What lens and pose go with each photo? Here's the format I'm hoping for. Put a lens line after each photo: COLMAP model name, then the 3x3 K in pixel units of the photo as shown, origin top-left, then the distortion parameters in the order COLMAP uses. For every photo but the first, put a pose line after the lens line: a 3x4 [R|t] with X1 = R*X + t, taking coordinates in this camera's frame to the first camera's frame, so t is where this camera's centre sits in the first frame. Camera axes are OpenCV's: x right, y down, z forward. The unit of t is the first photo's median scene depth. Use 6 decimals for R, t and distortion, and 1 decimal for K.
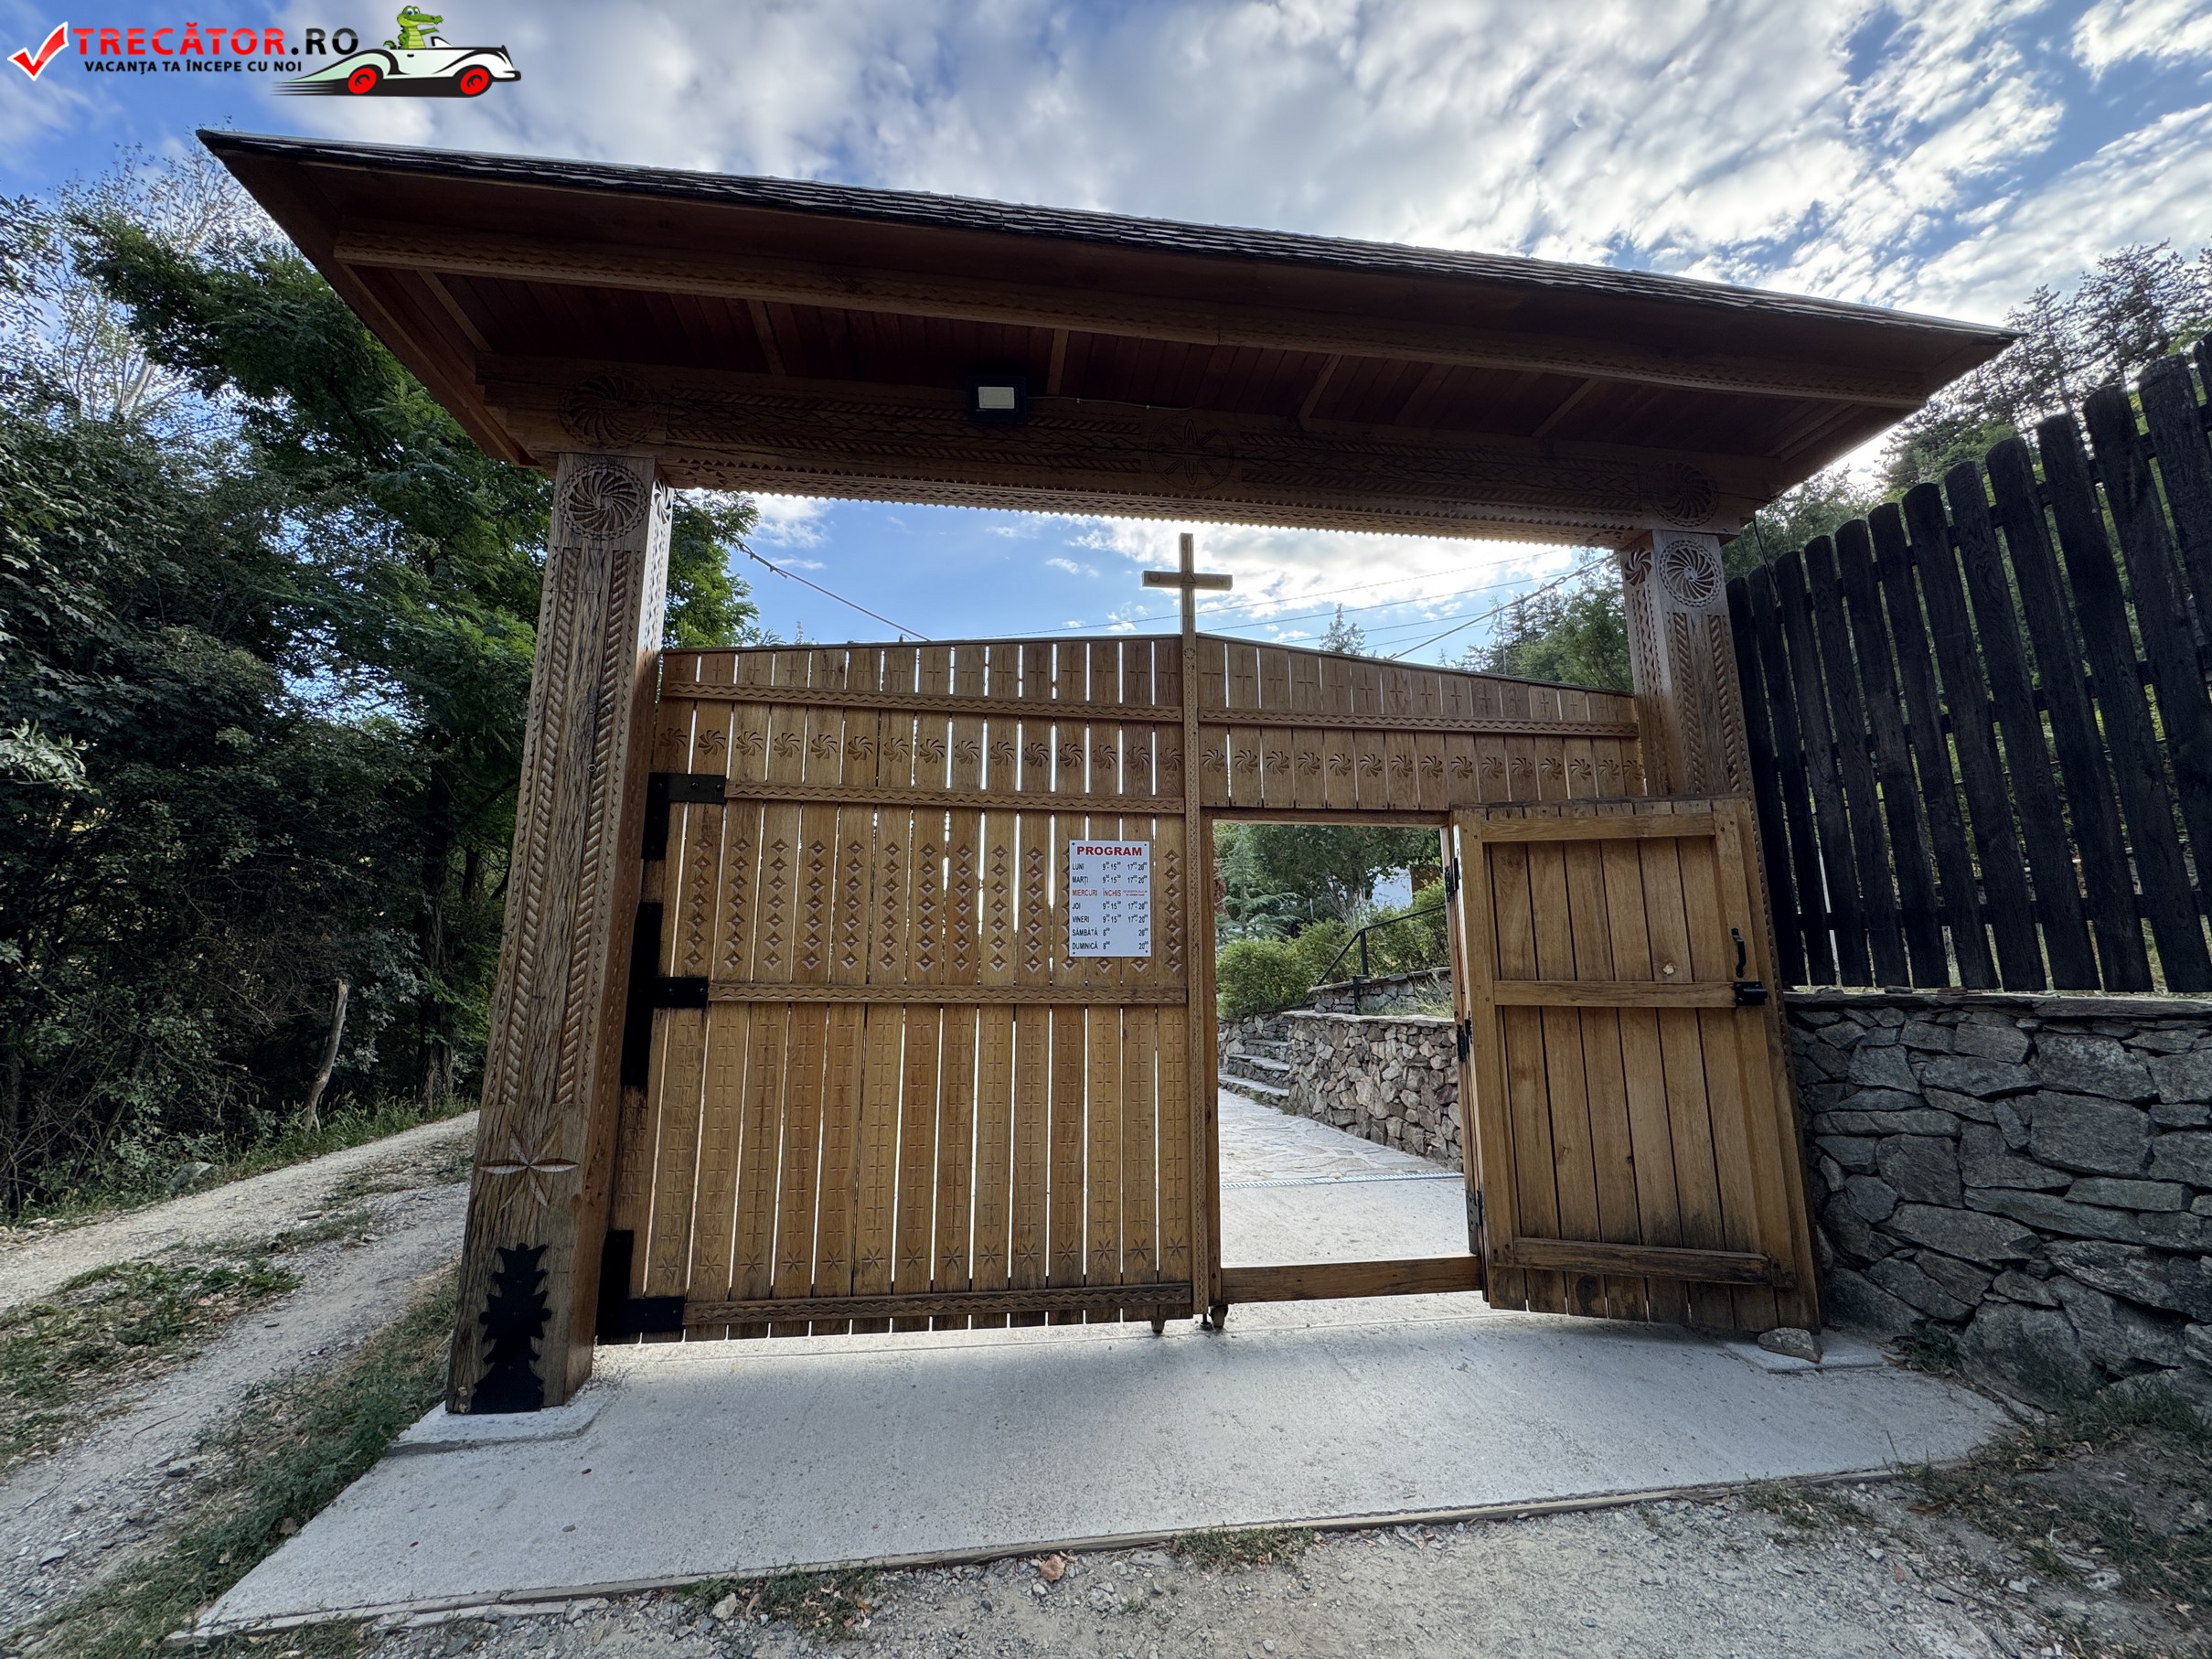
lens RADIAL K [[880.8, 0, 1099.4], [0, 880.8, 815.4], [0, 0, 1]] dist [0.005680, -0.003194]
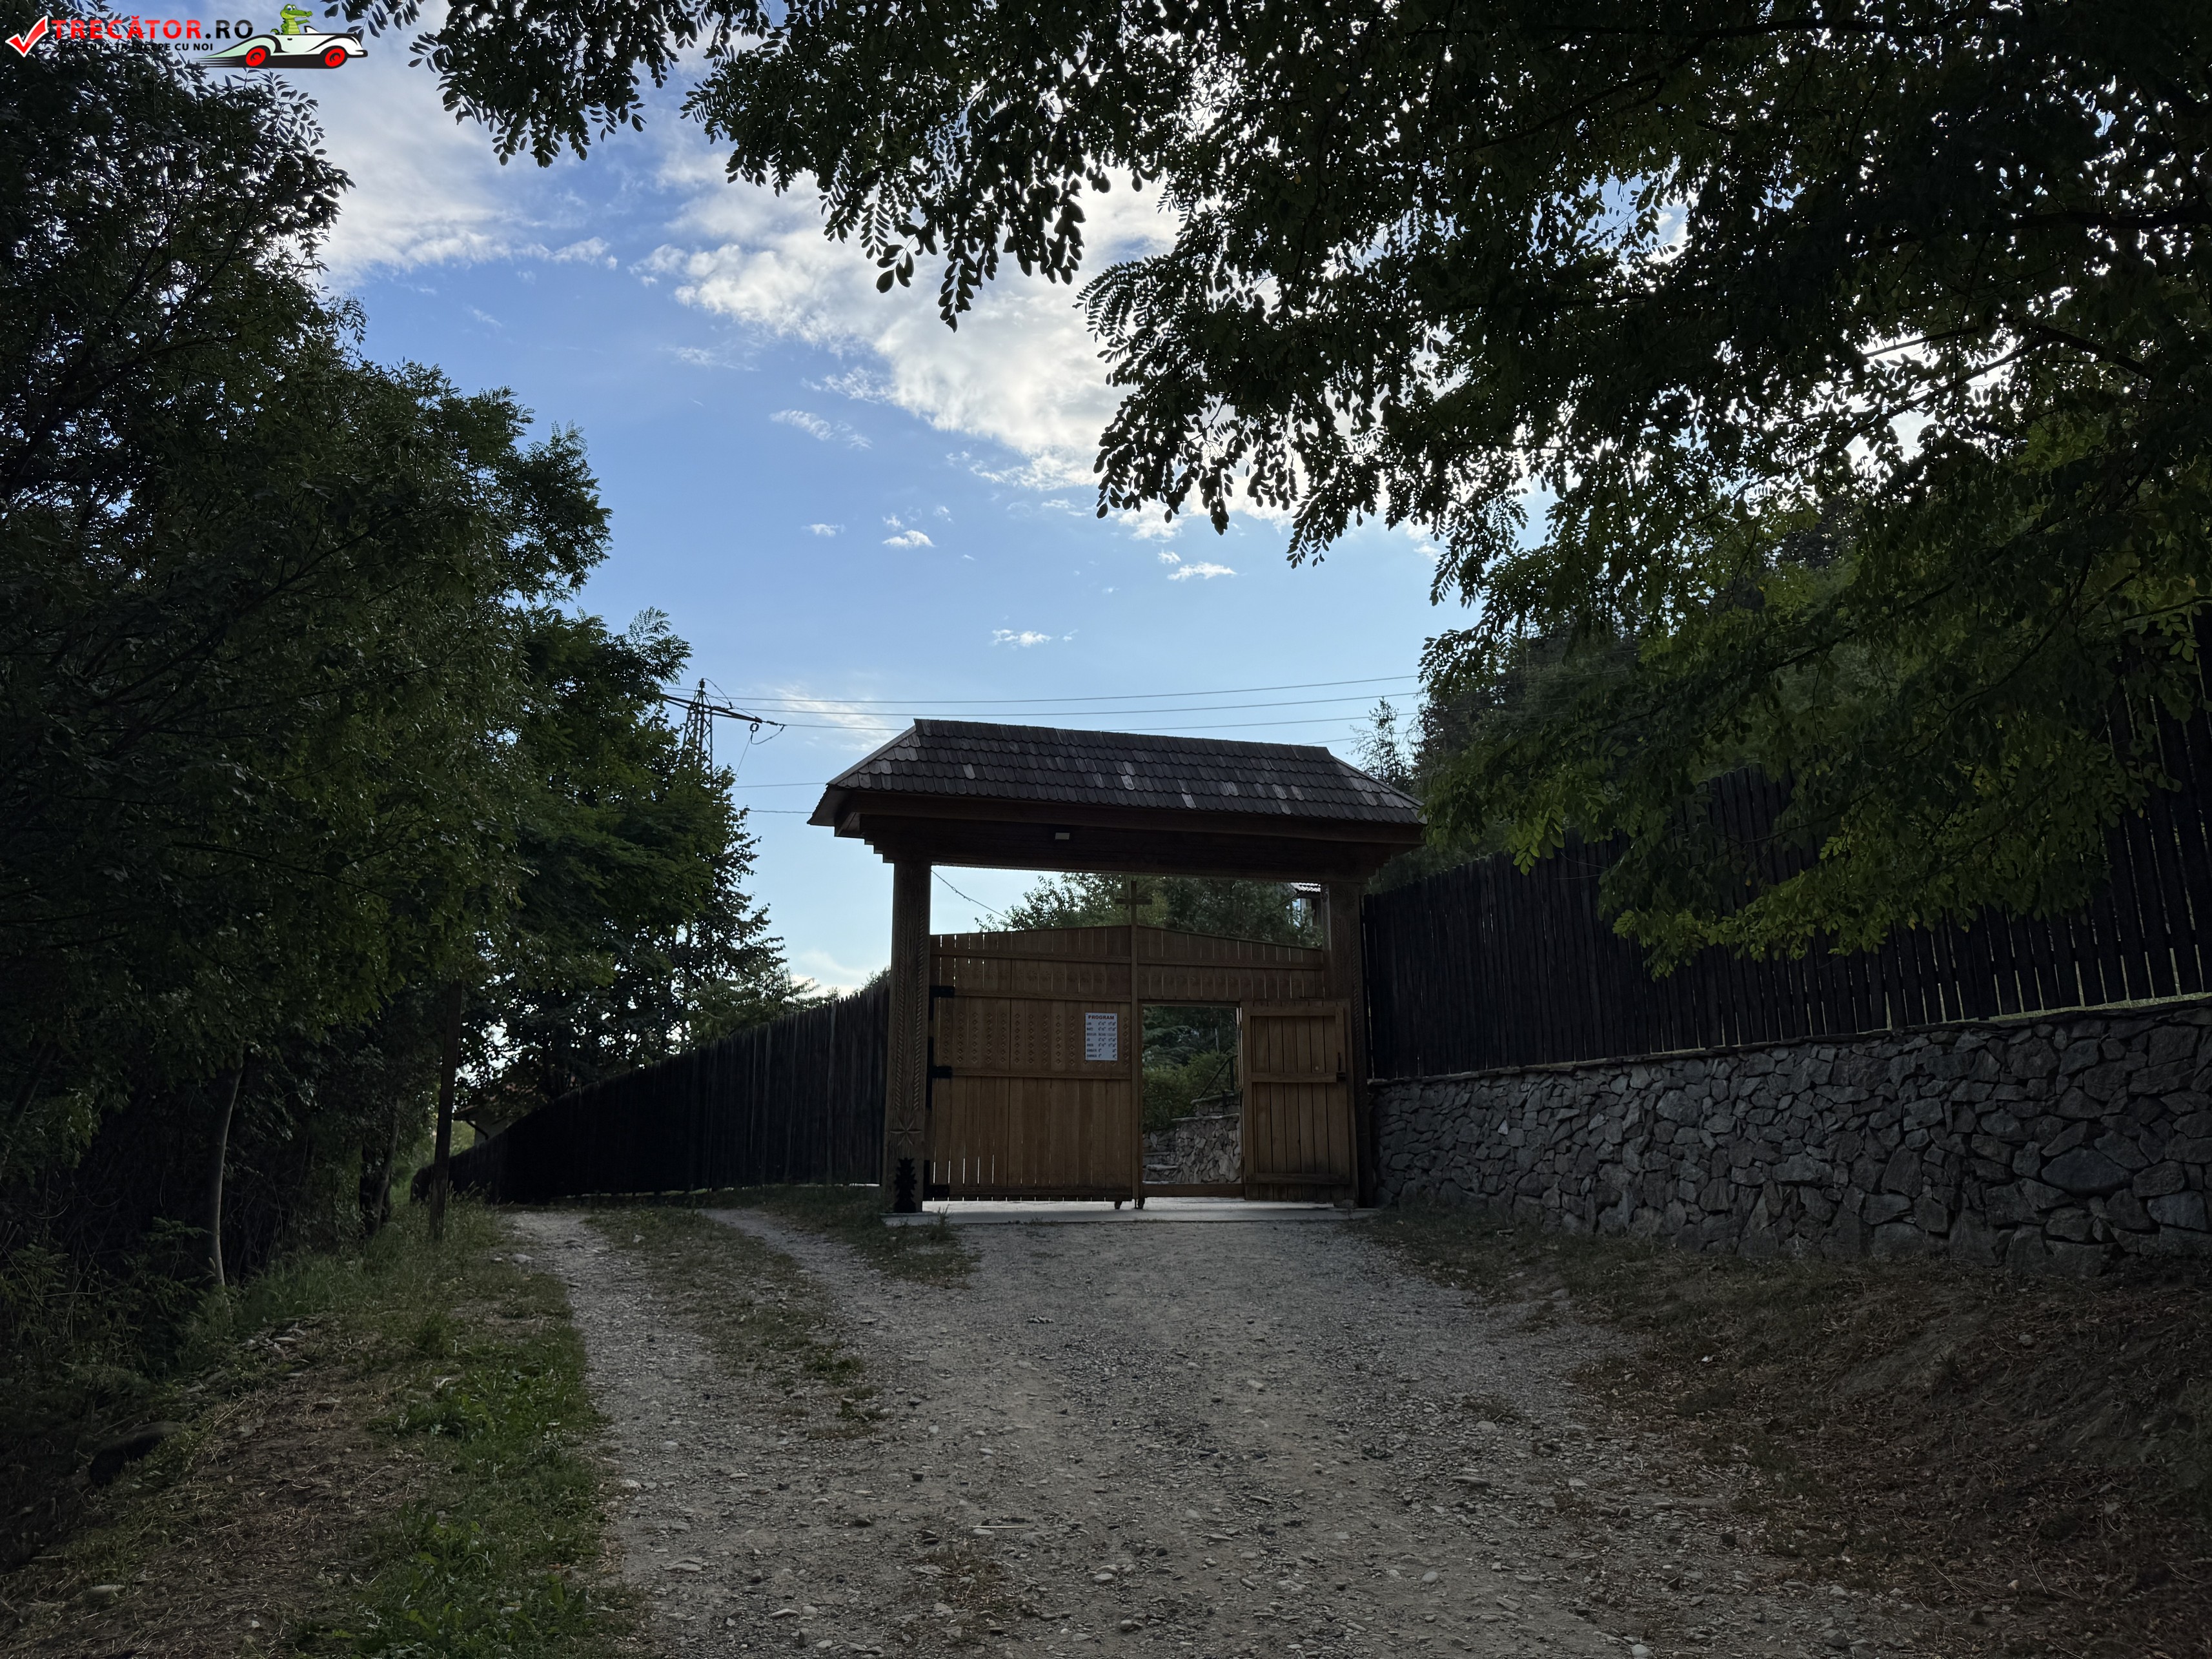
lens RADIAL K [[1545.7, 0, 1105.8], [0, 1545.7, 793.0], [0, 0, 1]] dist [0.085542, -0.098847]
pose [[0.988306, 0.035733, 0.148239, -0.647106], [-0.028218, 0.998223, -0.052492, -0.362344], [-0.149851, 0.047696, 0.987557, -3.335193]]
